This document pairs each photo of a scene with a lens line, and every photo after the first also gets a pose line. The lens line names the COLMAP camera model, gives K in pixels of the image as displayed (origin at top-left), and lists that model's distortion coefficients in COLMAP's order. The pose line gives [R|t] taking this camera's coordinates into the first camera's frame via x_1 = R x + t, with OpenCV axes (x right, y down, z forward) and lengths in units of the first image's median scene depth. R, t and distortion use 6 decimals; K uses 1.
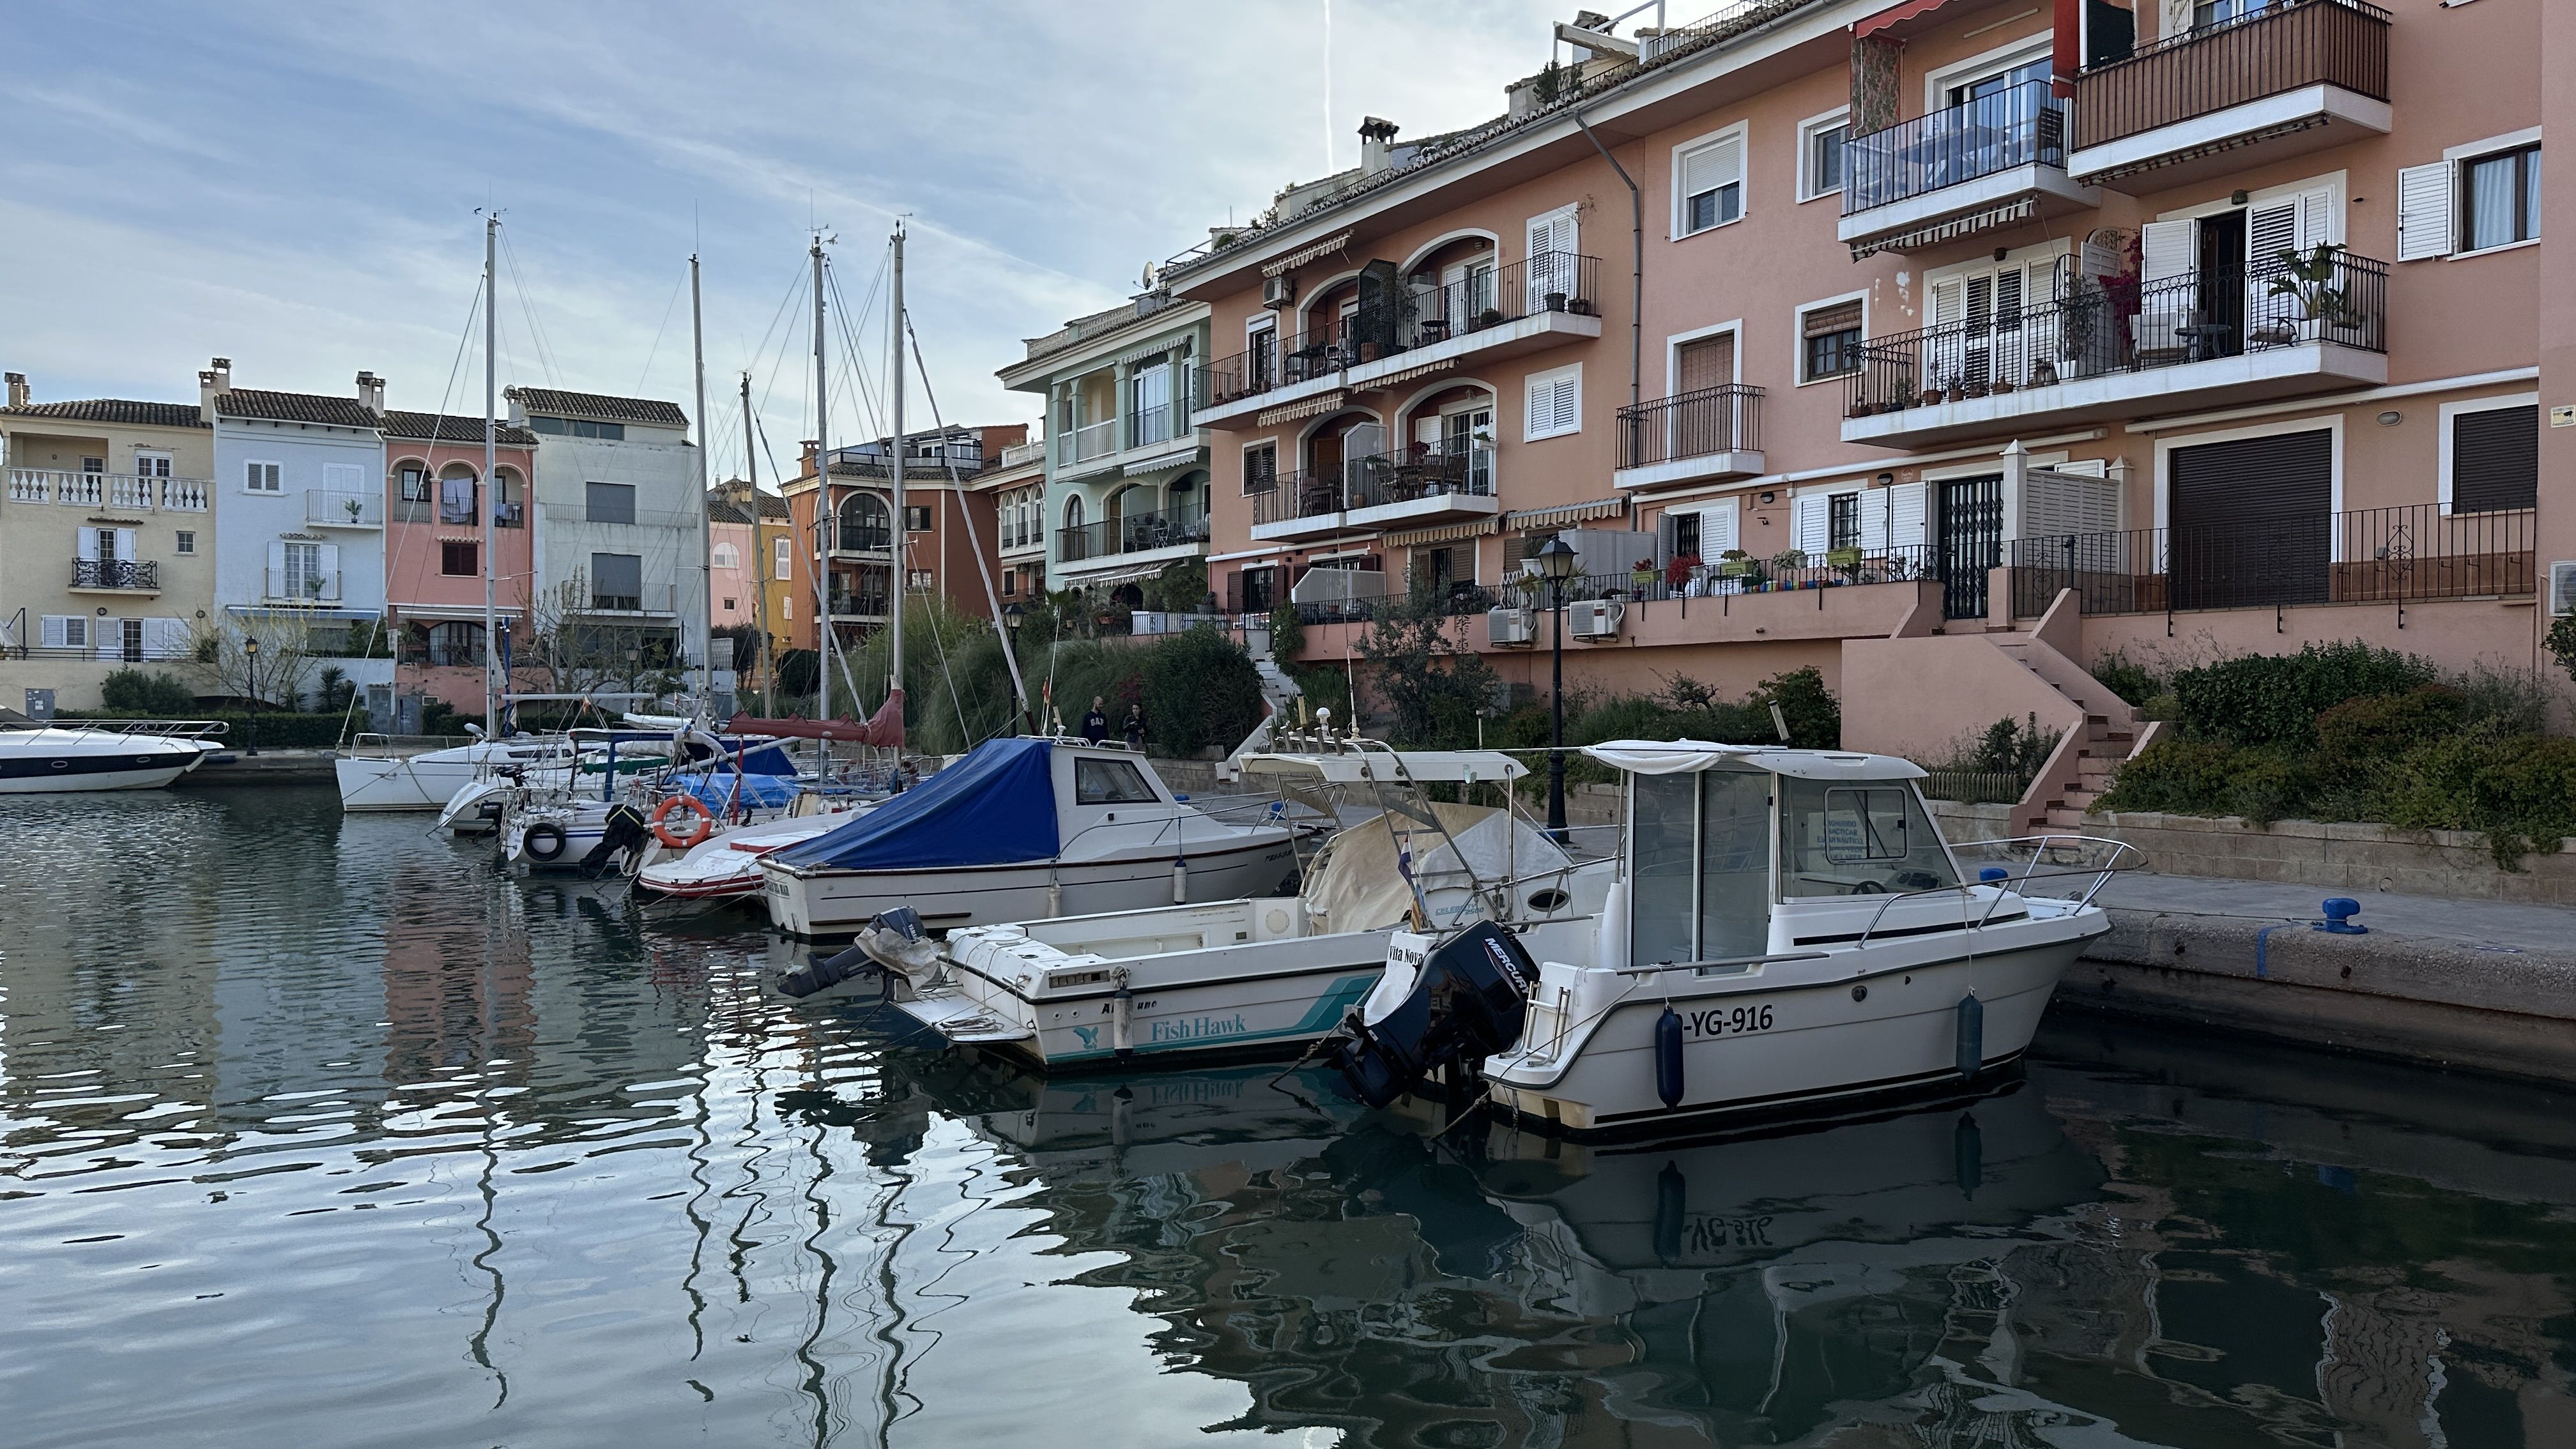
lens RADIAL K [[1878.5, 0, 1300.0], [0, 1878.5, 732.7], [0, 0, 1]] dist [-0.013753, -0.019352]
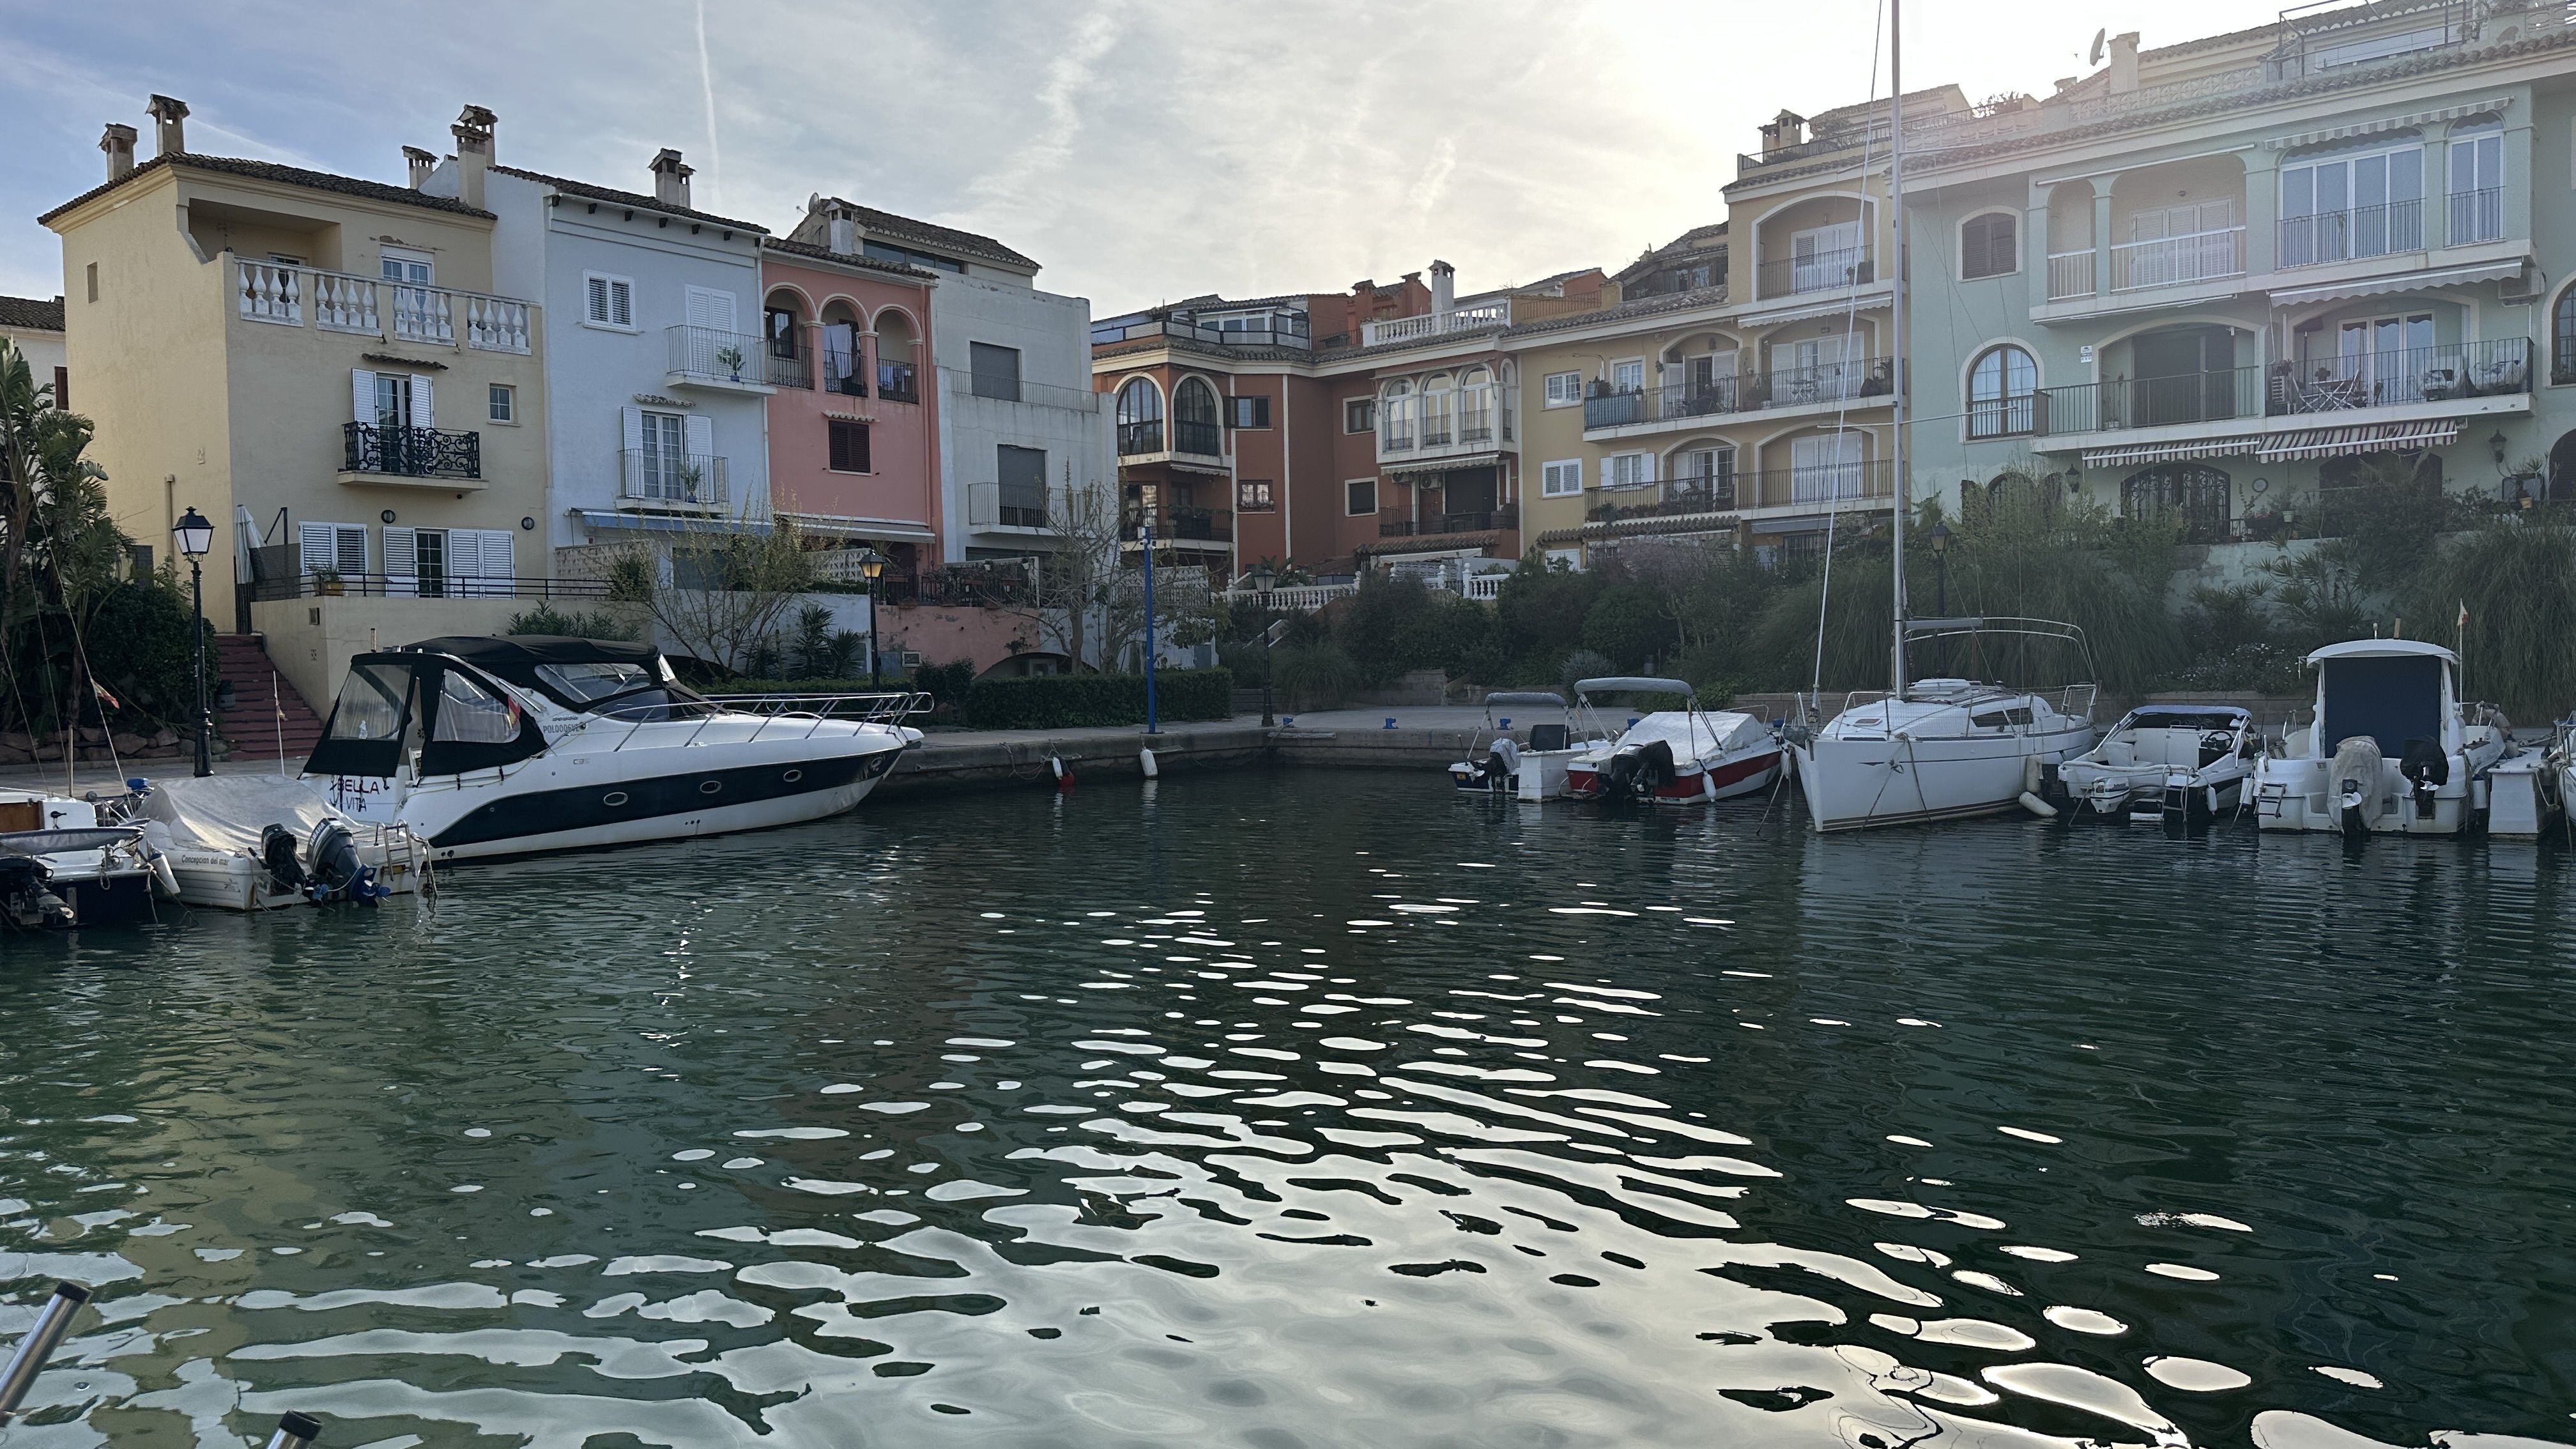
lens RADIAL K [[1878.5, 0, 1282.9], [0, 1878.5, 718.2], [0, 0, 1]] dist [-0.013753, -0.019352]
pose [[0.945890, -0.029584, 0.323135, -0.543858], [0.024460, 0.999503, 0.019909, -0.006429], [-0.323563, -0.010928, 0.946144, 0.338906]]
